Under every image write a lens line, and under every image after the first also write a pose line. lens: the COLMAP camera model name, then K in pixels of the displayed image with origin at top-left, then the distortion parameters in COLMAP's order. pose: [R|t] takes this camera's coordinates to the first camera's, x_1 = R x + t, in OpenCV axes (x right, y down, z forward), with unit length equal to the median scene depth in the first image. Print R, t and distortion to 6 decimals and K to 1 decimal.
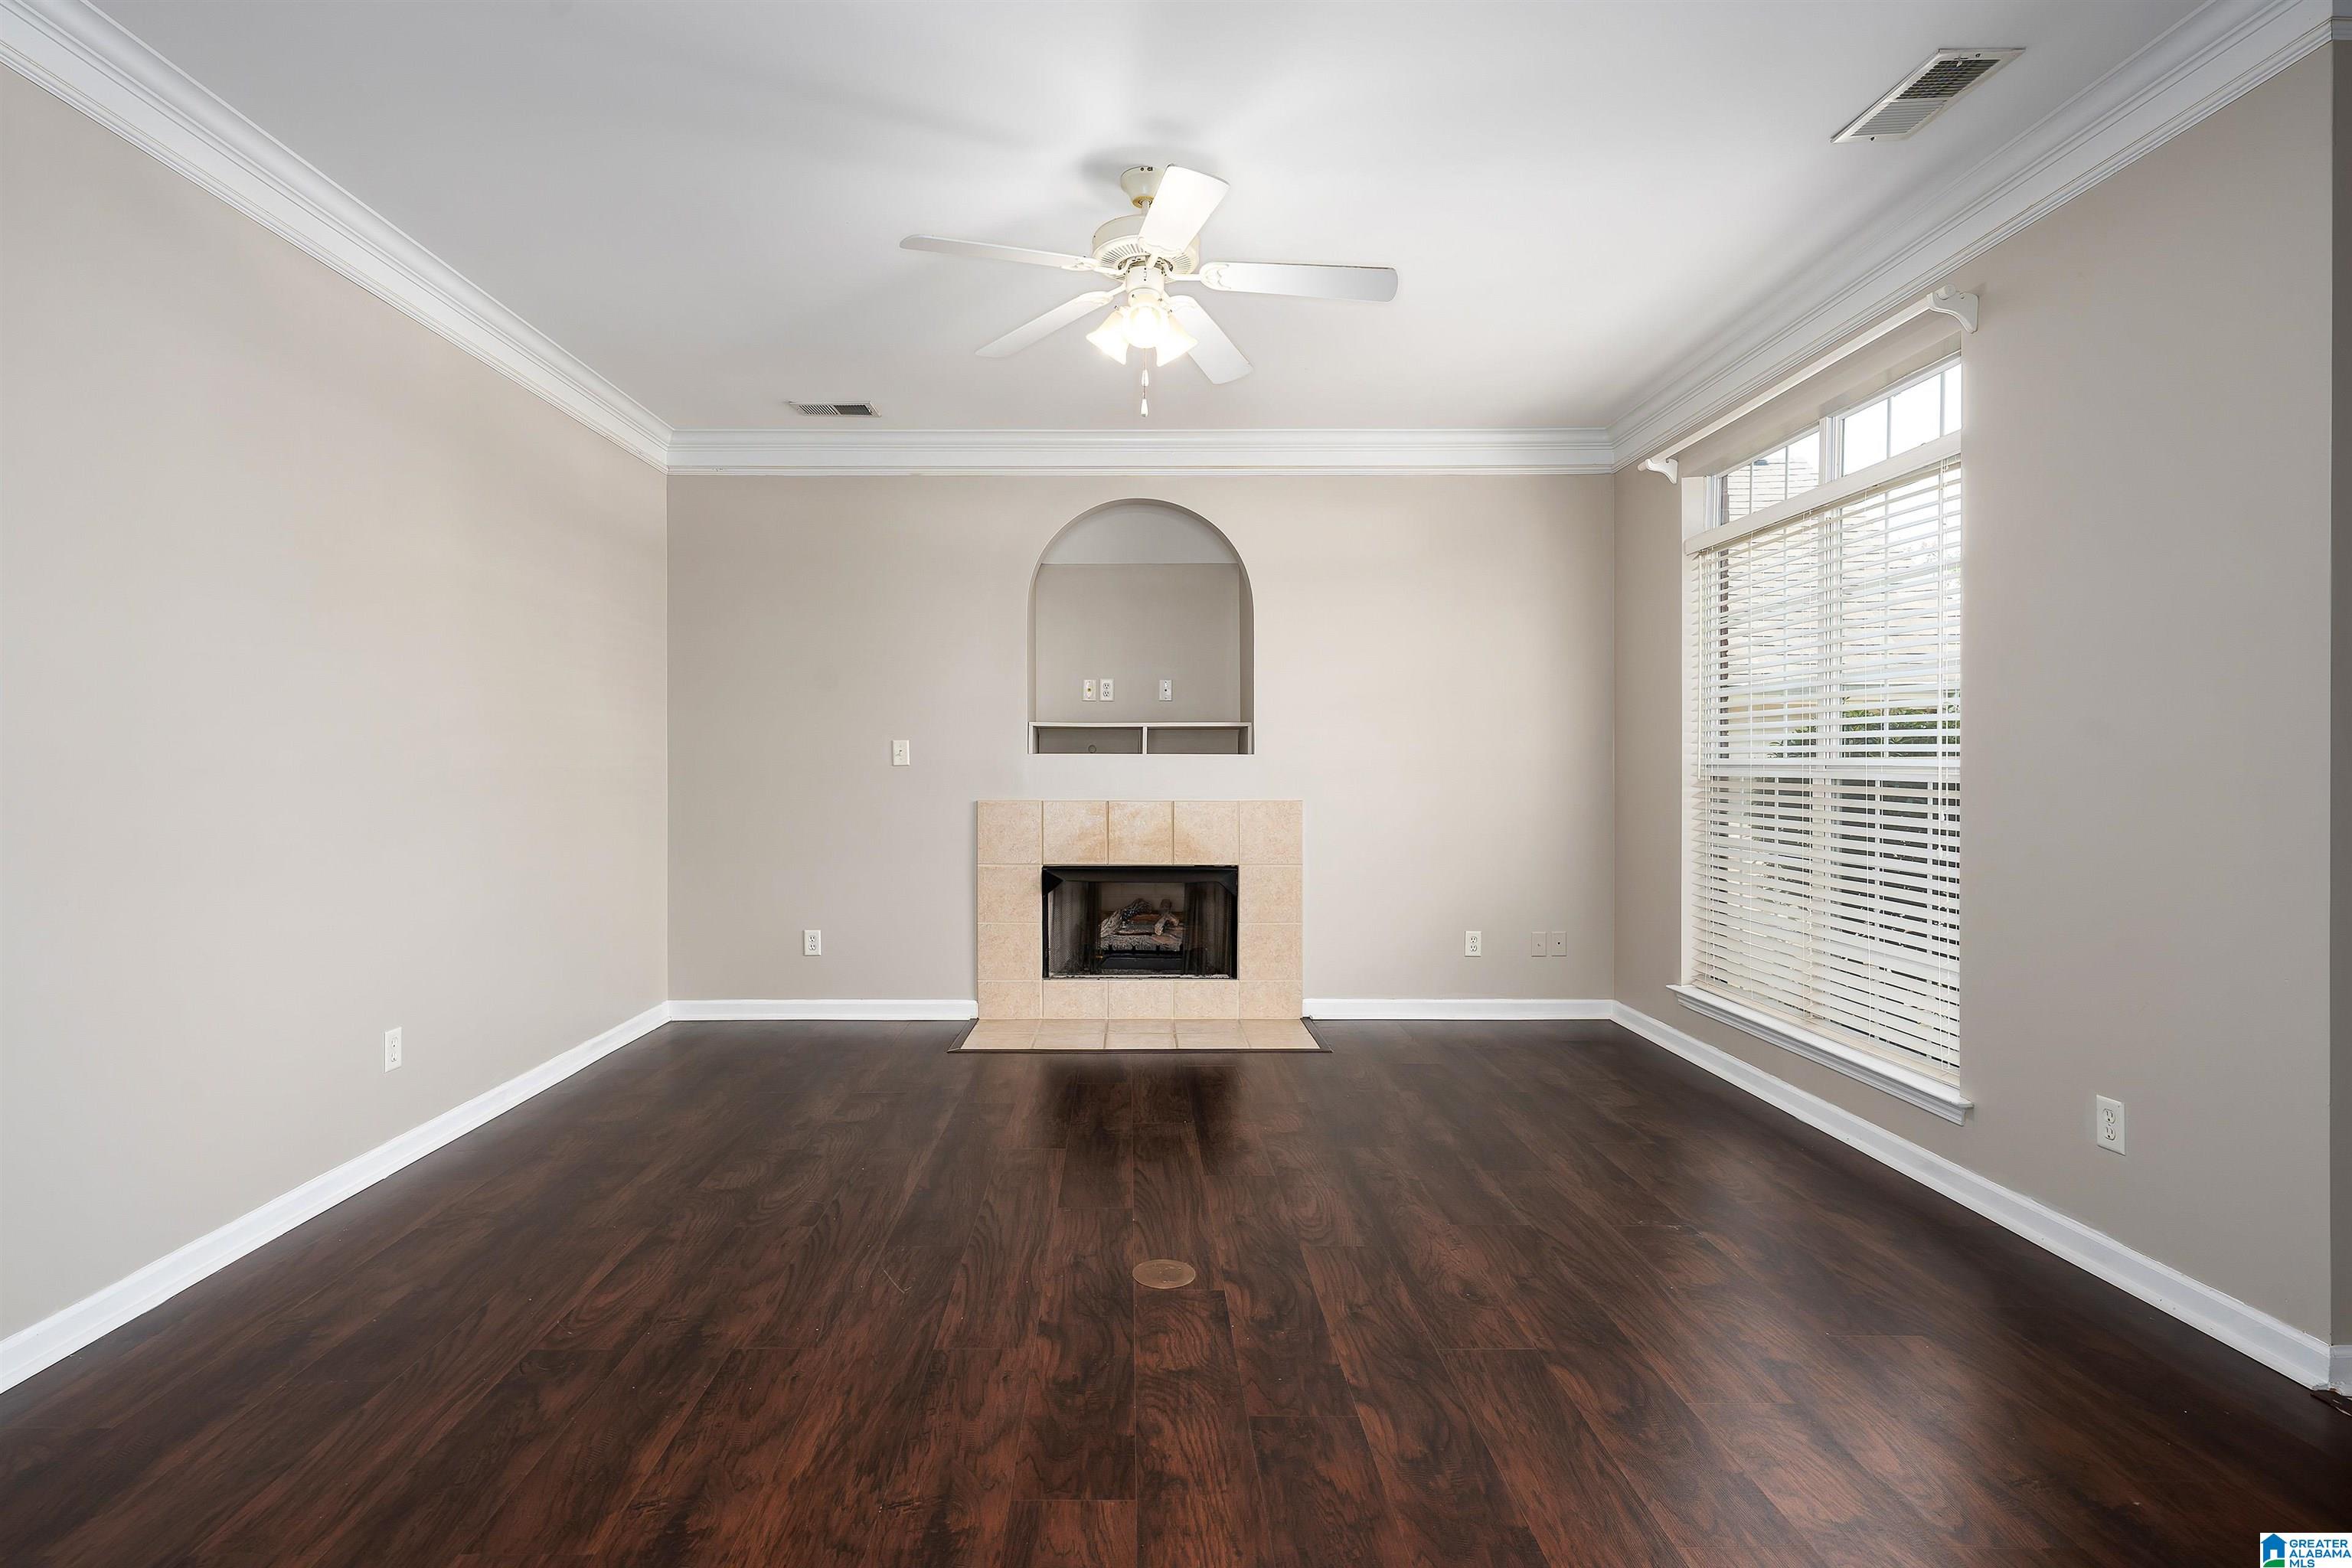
lens RADIAL K [[1184.8, 0, 1176.0], [0, 1184.8, 784.0], [0, 0, 1]] dist [0.001709, 0.000644]
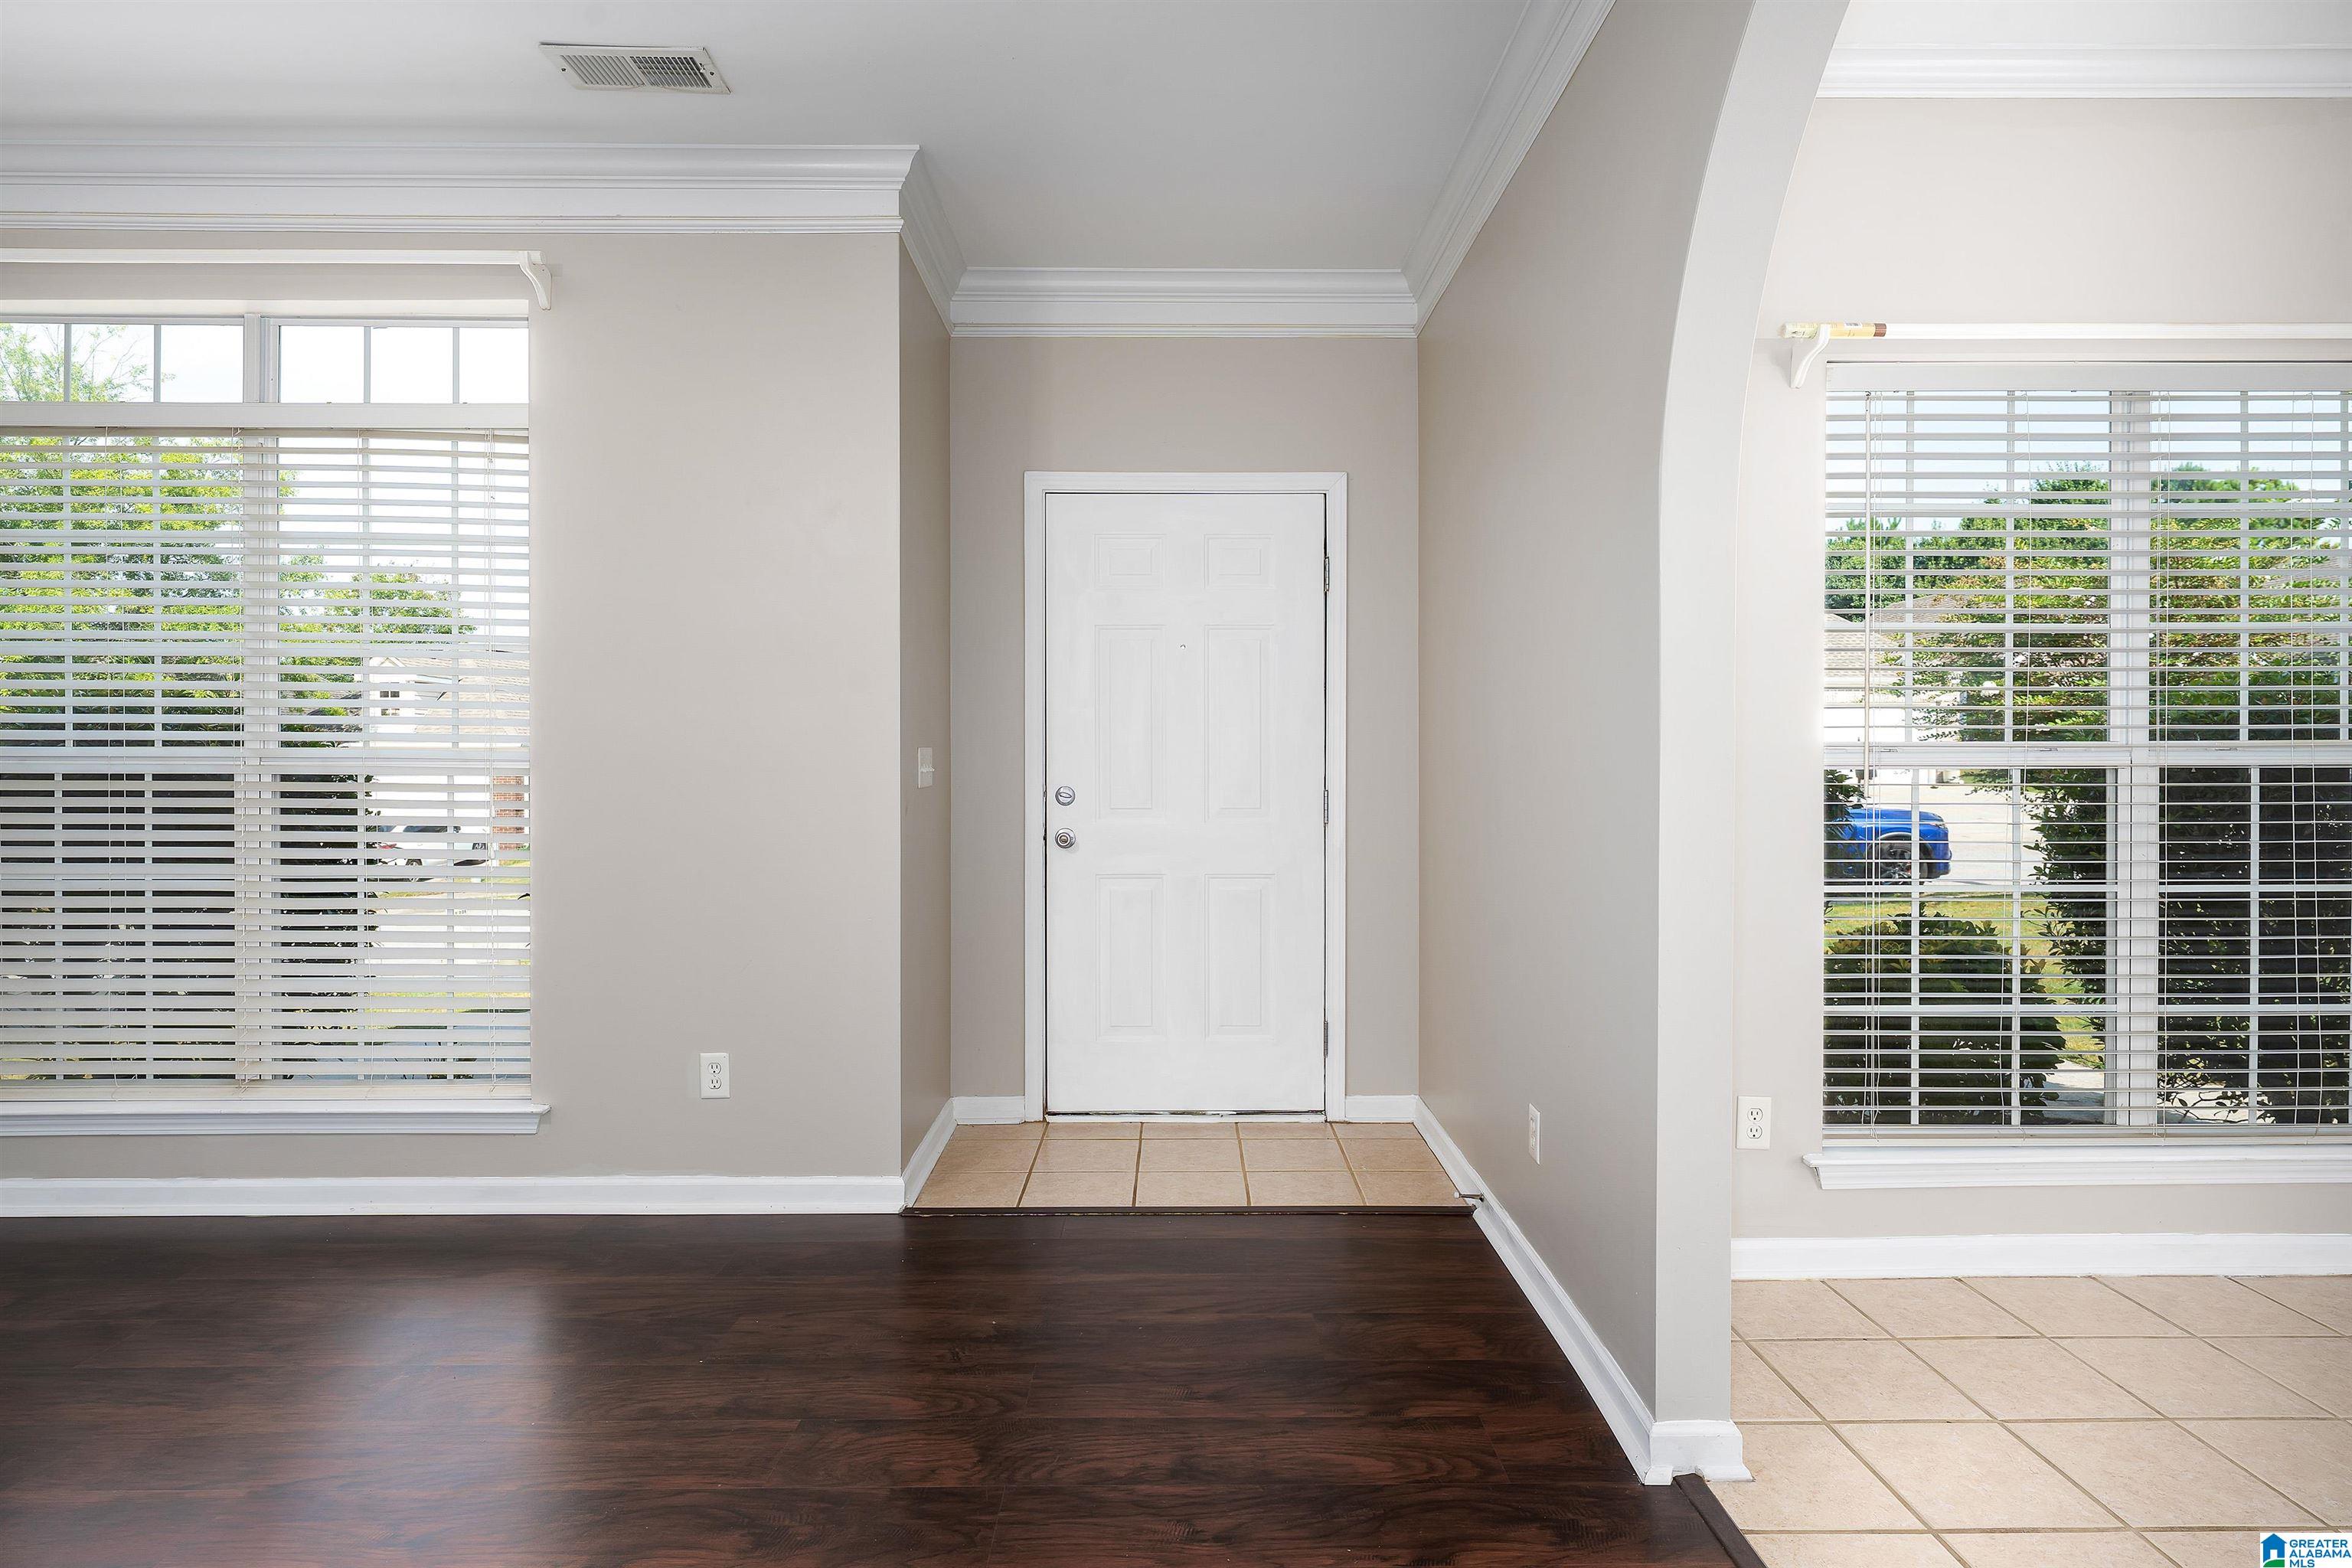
lens RADIAL K [[1259.3, 0, 1181.6], [0, 1259.3, 768.5], [0, 0, 1]] dist [-0.020674, -0.000300]
pose [[-0.002705, -0.003545, 0.999990, -0.366180], [0.013530, 0.999902, 0.003582, -0.003448], [-0.999905, 0.013540, -0.002657, 0.499593]]
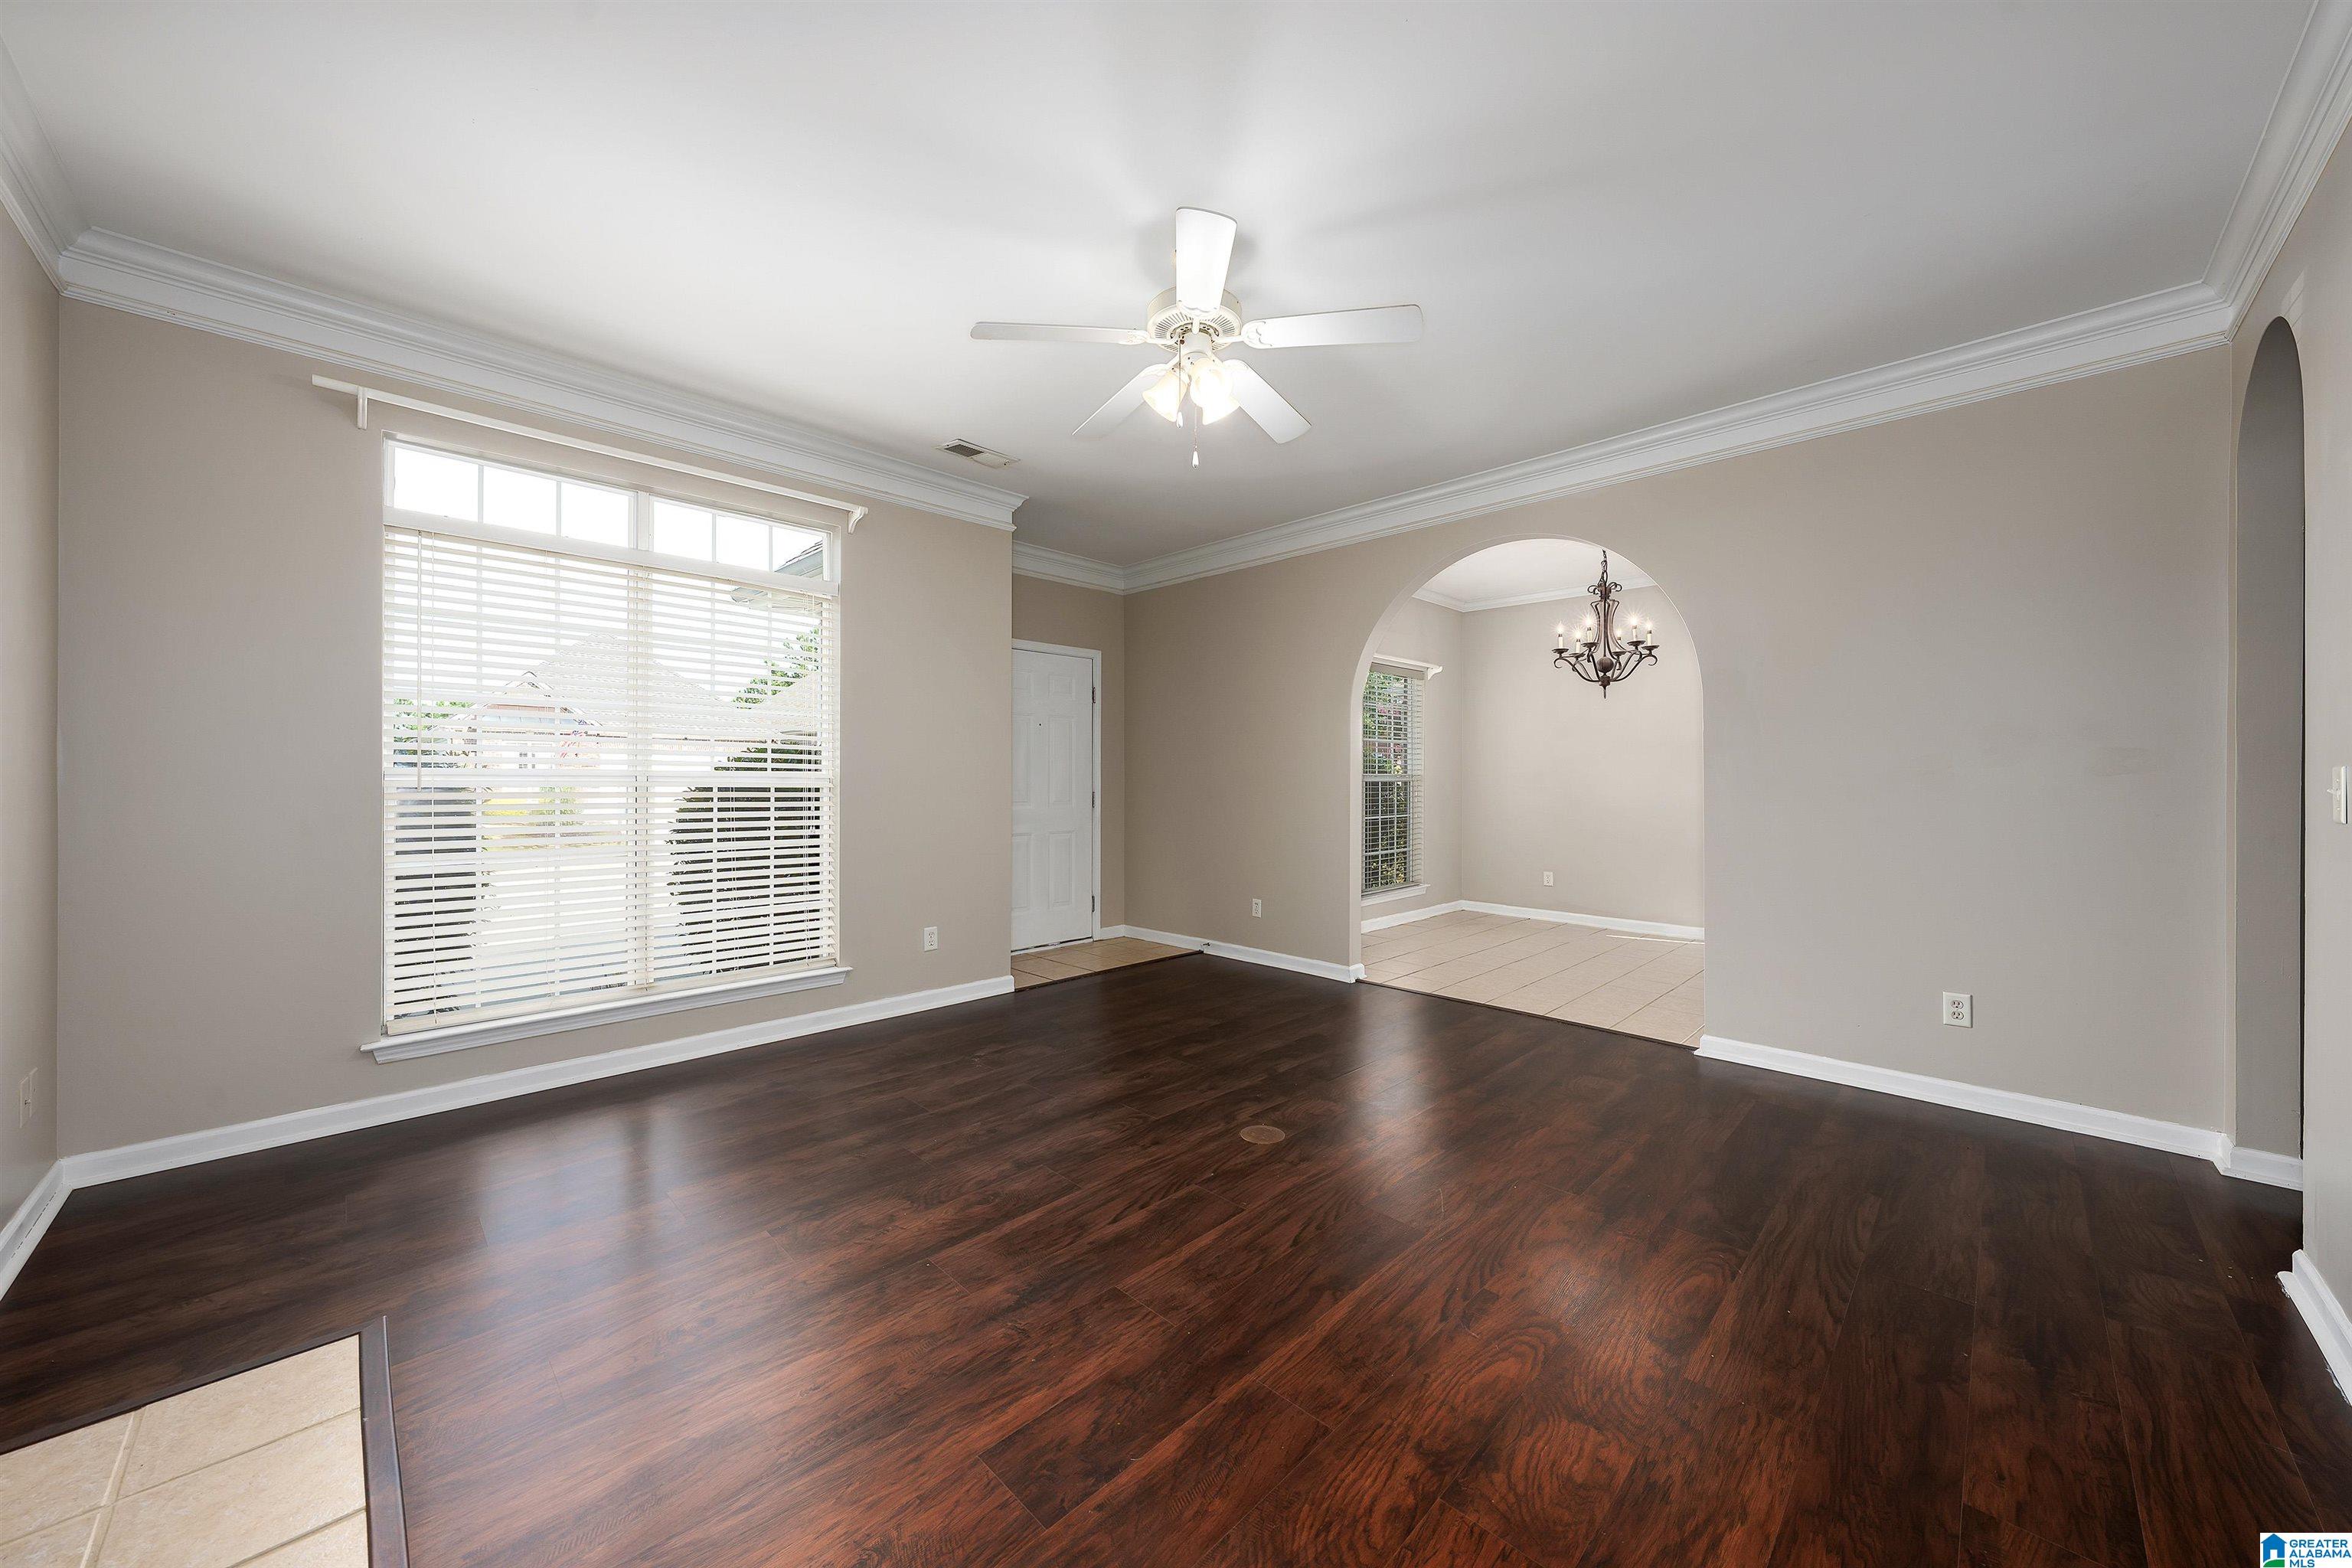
lens RADIAL K [[792.8, 0, 1175.9], [0, 792.8, 775.2], [0, 0, 1]] dist [0.000313, -0.000030]
pose [[-0.671942, 0.000008, 0.740604, -0.564101], [0.007208, 0.999953, 0.006529, -0.024616], [-0.740569, 0.009725, -0.671910, 1.491937]]
